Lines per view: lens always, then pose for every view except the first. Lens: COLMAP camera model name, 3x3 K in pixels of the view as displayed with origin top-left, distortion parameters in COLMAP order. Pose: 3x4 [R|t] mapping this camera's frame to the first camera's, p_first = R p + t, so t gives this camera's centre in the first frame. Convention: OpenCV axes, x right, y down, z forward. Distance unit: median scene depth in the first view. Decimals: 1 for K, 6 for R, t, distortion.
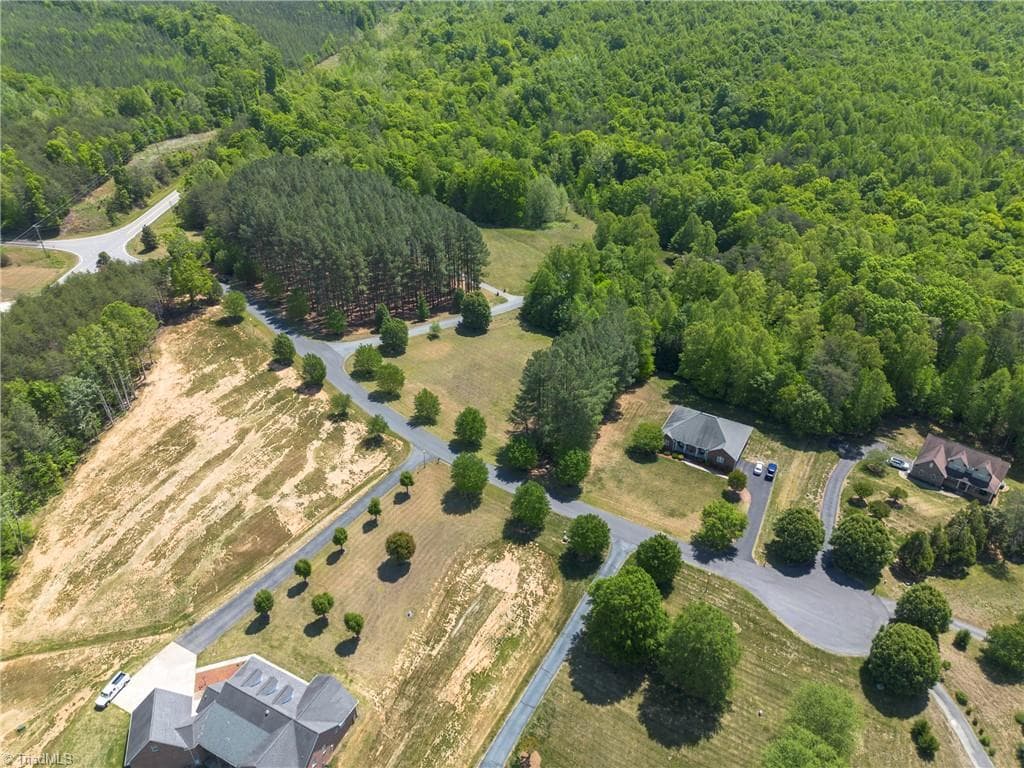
lens RADIAL K [[726.5, 0, 512.5], [0, 726.5, 382.9], [0, 0, 1]] dist [0.064045, -0.053524]
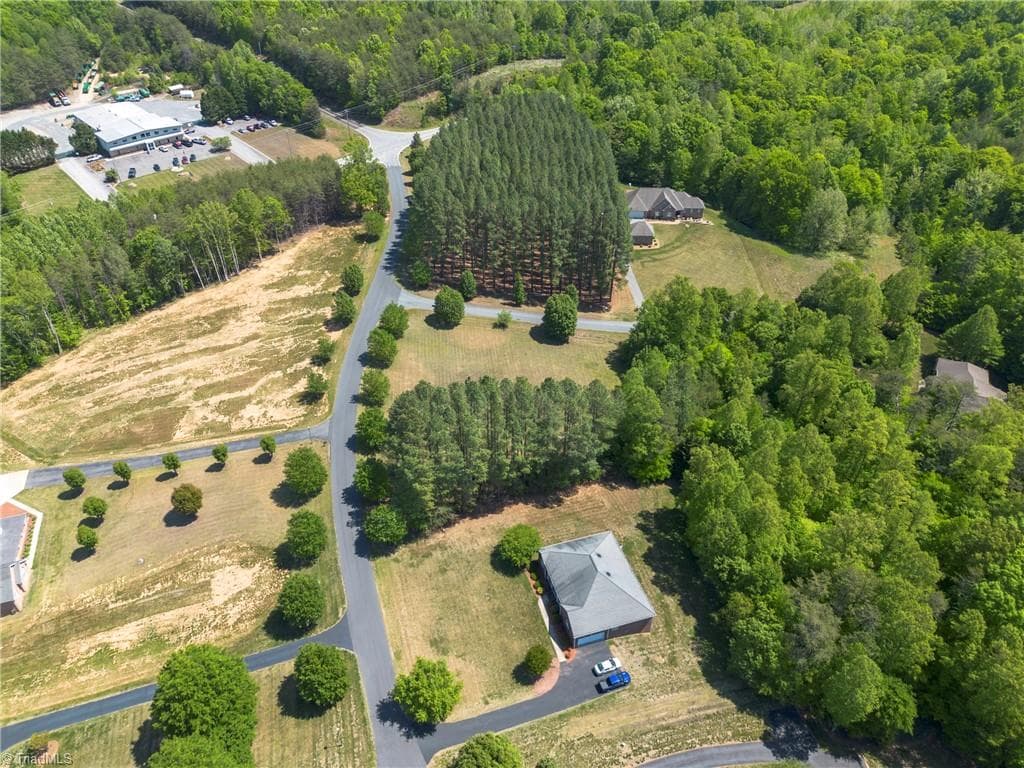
lens RADIAL K [[726.5, 0, 512.0], [0, 726.5, 381.4], [0, 0, 1]] dist [0.064045, -0.053524]
pose [[0.728583, 0.418824, -0.541989, 0.549742], [-0.373813, 0.906179, 0.197745, -0.241833], [0.573960, 0.058529, 0.816789, 0.368395]]
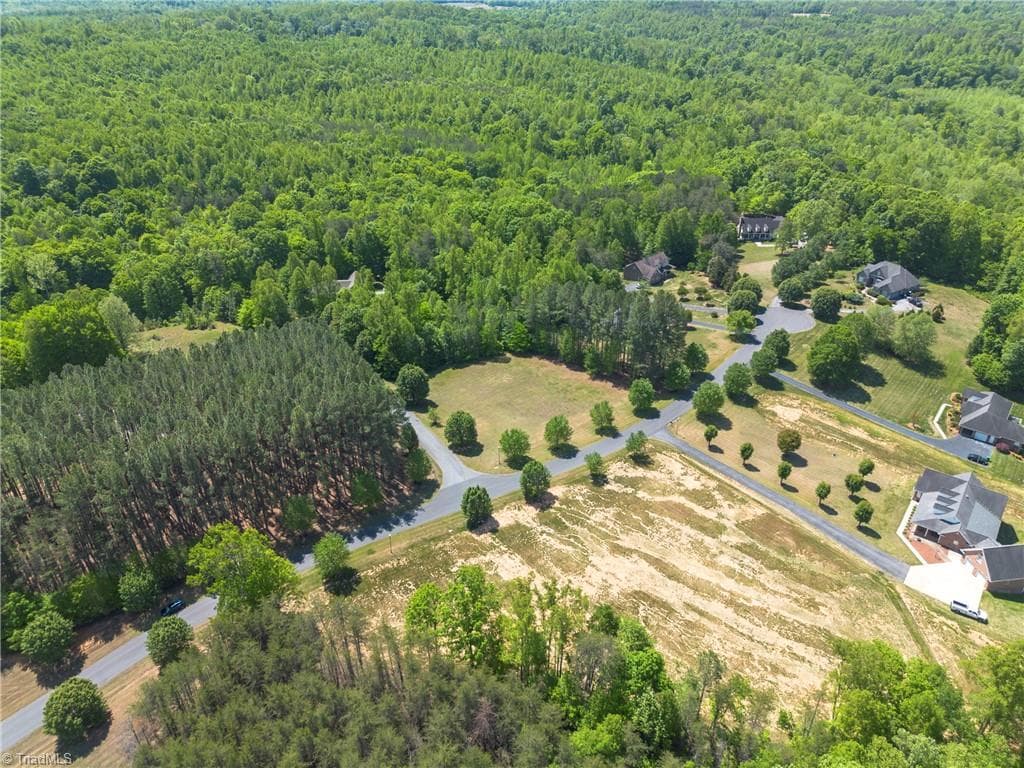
lens RADIAL K [[726.5, 0, 510.8], [0, 726.5, 381.0], [0, 0, 1]] dist [0.064045, -0.053524]
pose [[0.165664, -0.500344, 0.849830, -1.078104], [0.543126, 0.765564, 0.344857, -0.473168], [-0.823146, 0.404434, 0.398576, 0.728863]]
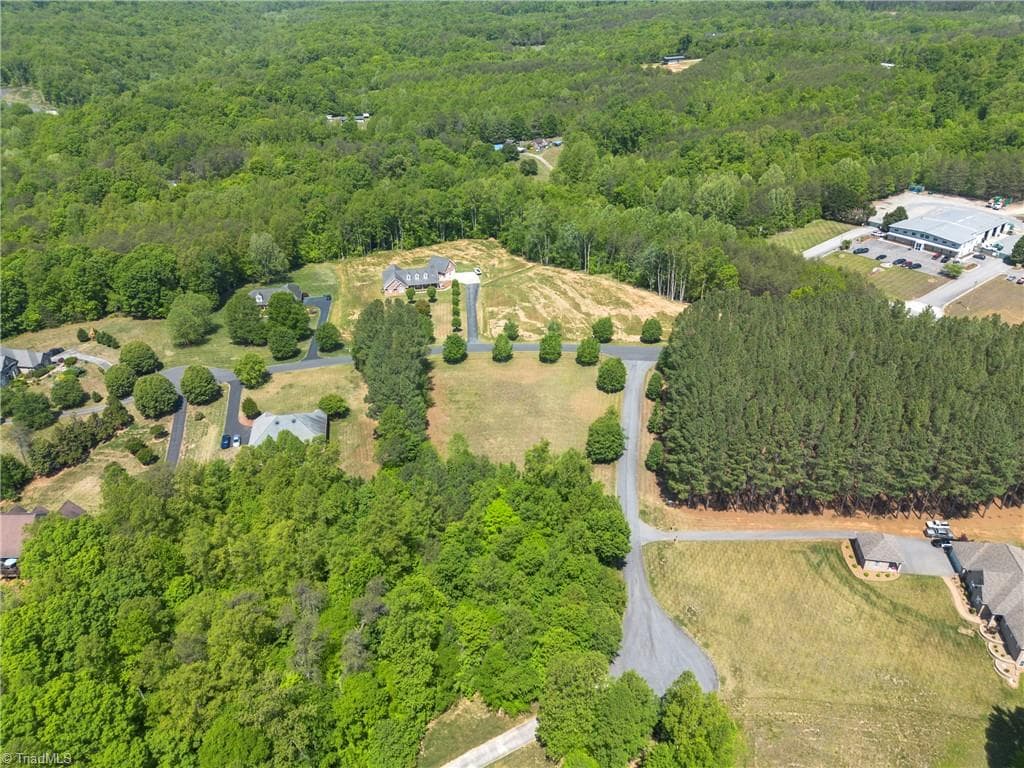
lens RADIAL K [[726.5, 0, 514.3], [0, 726.5, 378.3], [0, 0, 1]] dist [0.064045, -0.053524]
pose [[-0.765870, 0.327404, -0.553399, 0.621985], [-0.341694, 0.521842, 0.781618, -1.003663], [0.544692, 0.787710, -0.287791, 1.526618]]
